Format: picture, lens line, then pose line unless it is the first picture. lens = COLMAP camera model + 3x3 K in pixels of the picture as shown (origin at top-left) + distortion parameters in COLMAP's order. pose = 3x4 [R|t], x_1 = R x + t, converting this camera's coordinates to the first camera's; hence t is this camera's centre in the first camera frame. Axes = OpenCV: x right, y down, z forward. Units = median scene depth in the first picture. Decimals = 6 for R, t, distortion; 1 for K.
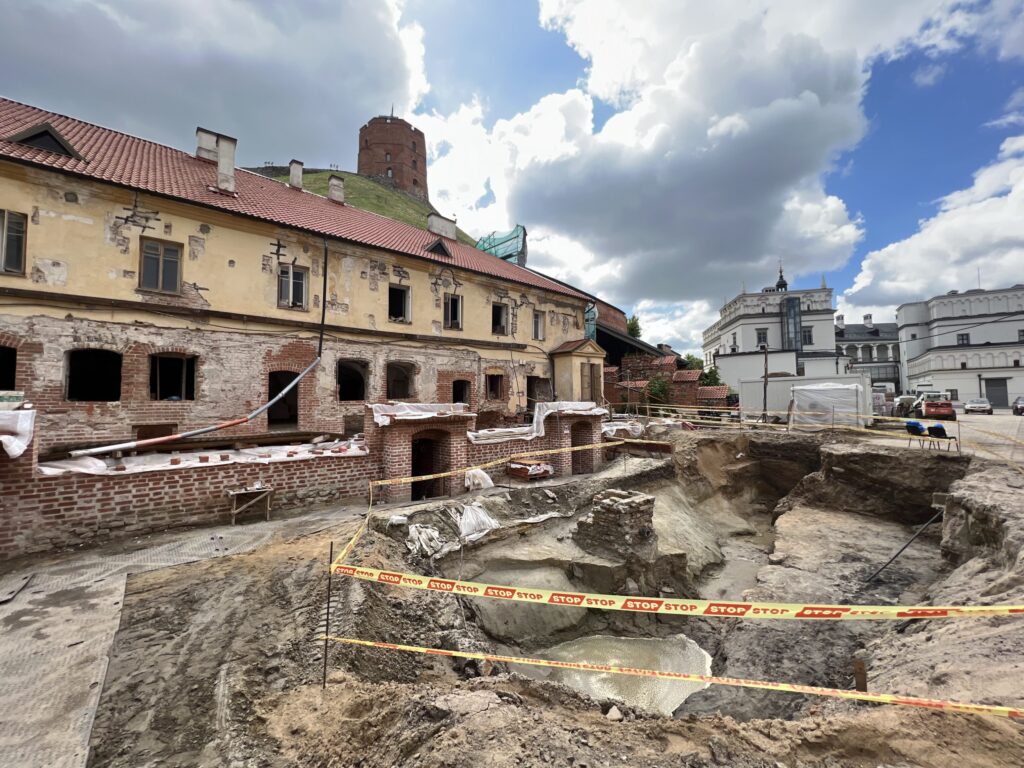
lens RADIAL K [[406.7, 0, 512.0], [0, 406.7, 384.0], [0, 0, 1]] dist [-0.010416, 0.000013]
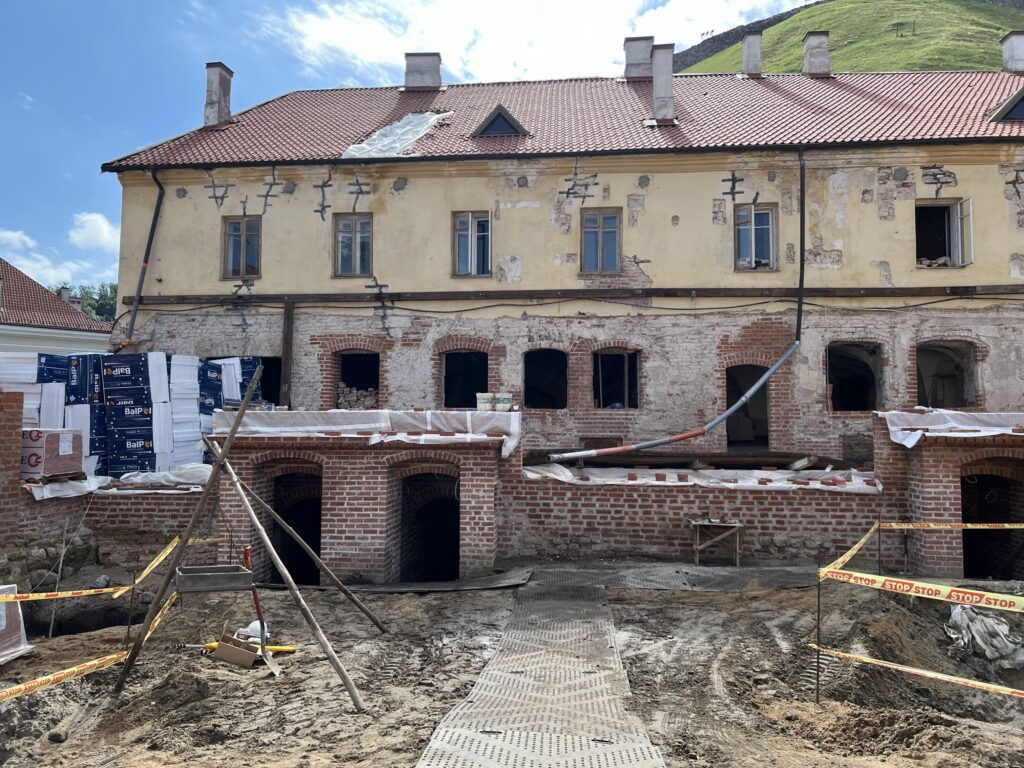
lens RADIAL K [[769.4, 0, 510.4], [0, 769.4, 370.1], [0, 0, 1]] dist [0.089699, -0.109801]
pose [[0.697895, -0.040266, -0.715067, 0.106544], [0.020673, 0.999135, -0.036086, 0.018961], [0.715901, 0.010402, 0.698124, -0.228583]]
